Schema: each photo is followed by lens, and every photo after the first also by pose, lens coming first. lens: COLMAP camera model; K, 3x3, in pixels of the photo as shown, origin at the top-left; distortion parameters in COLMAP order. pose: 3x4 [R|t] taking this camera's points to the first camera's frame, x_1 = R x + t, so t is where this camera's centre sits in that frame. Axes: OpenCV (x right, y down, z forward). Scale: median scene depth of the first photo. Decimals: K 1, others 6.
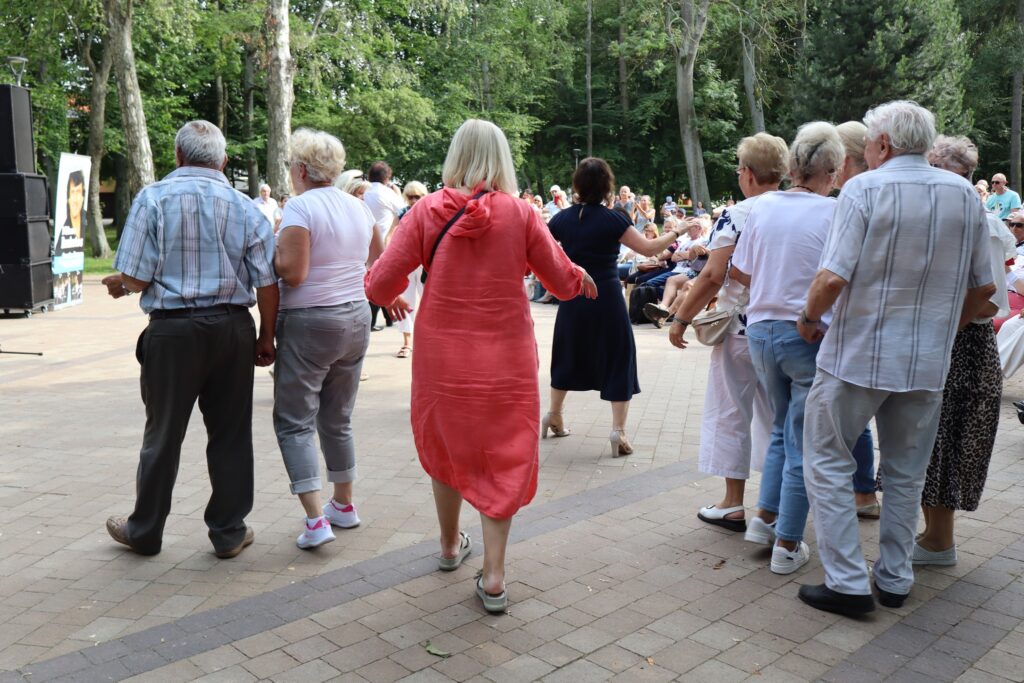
lens RADIAL K [[944.8, 0, 512.0], [0, 944.8, 341.5], [0, 0, 1]] dist [0.008780, 0.000192]
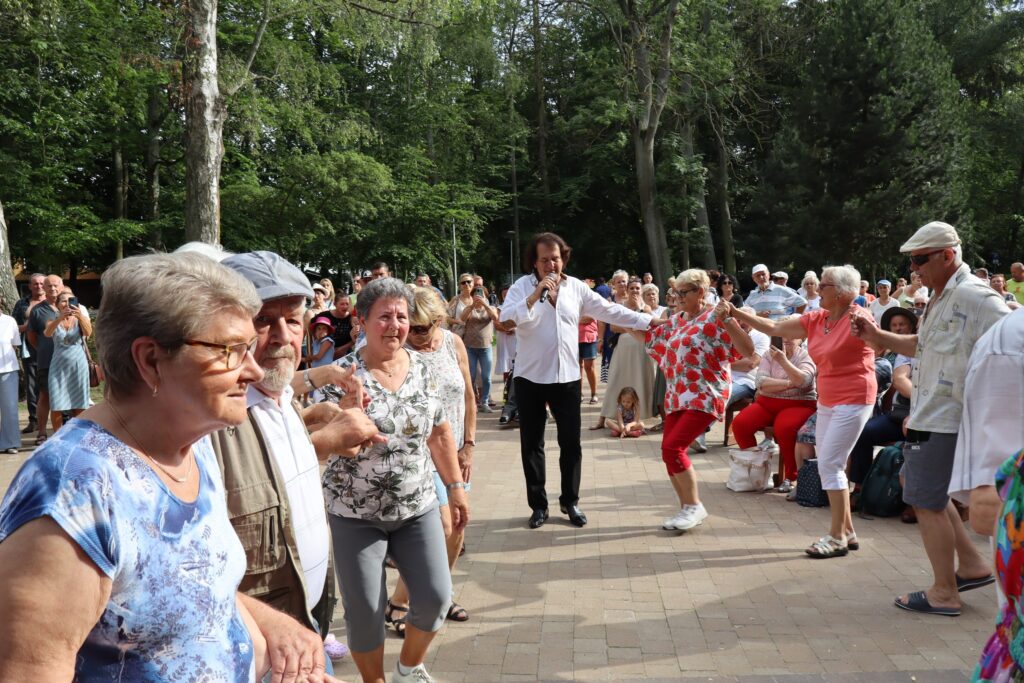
lens RADIAL K [[865.5, 0, 512.0], [0, 865.5, 341.5], [0, 0, 1]] dist [0.001395, 0.006383]
pose [[0.991796, -0.022847, 0.125769, -0.072017], [0.032934, 0.996353, -0.078716, -0.039650], [-0.123511, 0.082213, 0.988932, 0.242662]]
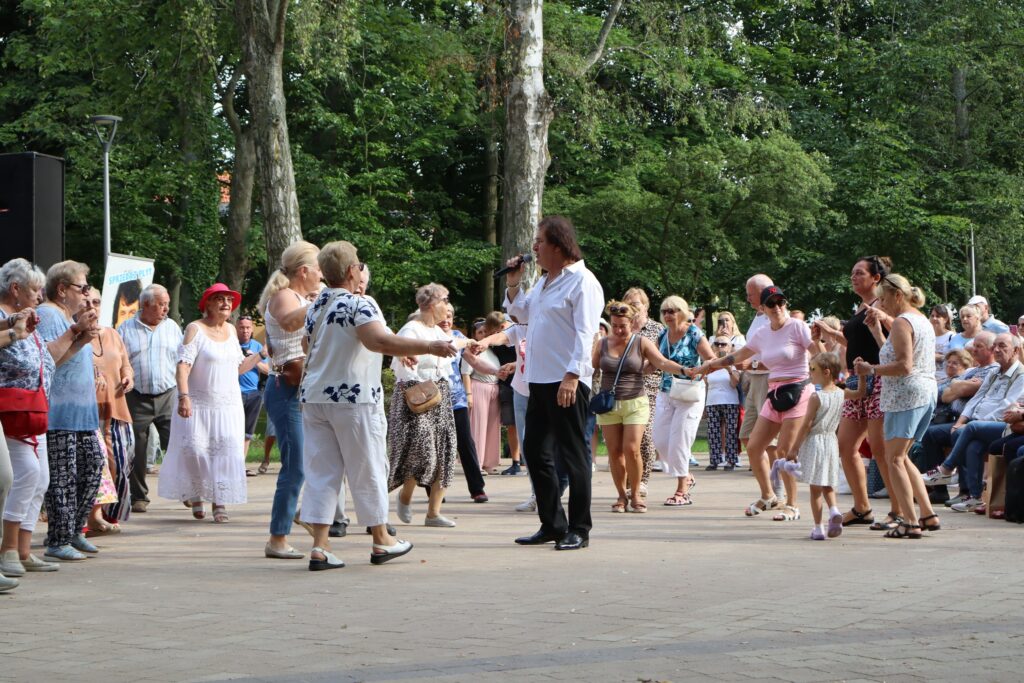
lens RADIAL K [[1932.9, 0, 512.0], [0, 1932.9, 341.5], [0, 0, 1]] dist [-0.029812, 0.228369]
pose [[0.952775, -0.013705, -0.303369, 0.070200], [-0.034678, 0.987537, -0.153522, 0.020026], [0.301692, 0.156792, 0.940425, -0.055502]]
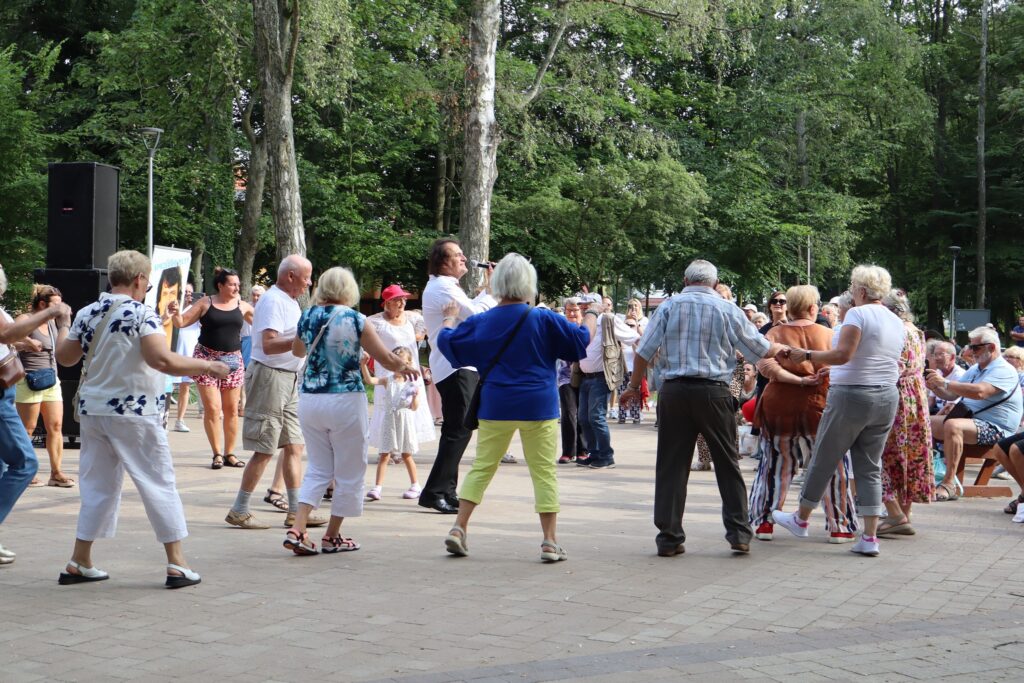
lens RADIAL K [[1426.3, 0, 512.0], [0, 1426.3, 341.5], [0, 0, 1]] dist [0.002799, -0.051368]
pose [[0.965824, 0.022400, -0.258230, 0.049156], [-0.056618, 0.990433, -0.125844, 0.006202], [0.252941, 0.136164, 0.957852, -0.025335]]
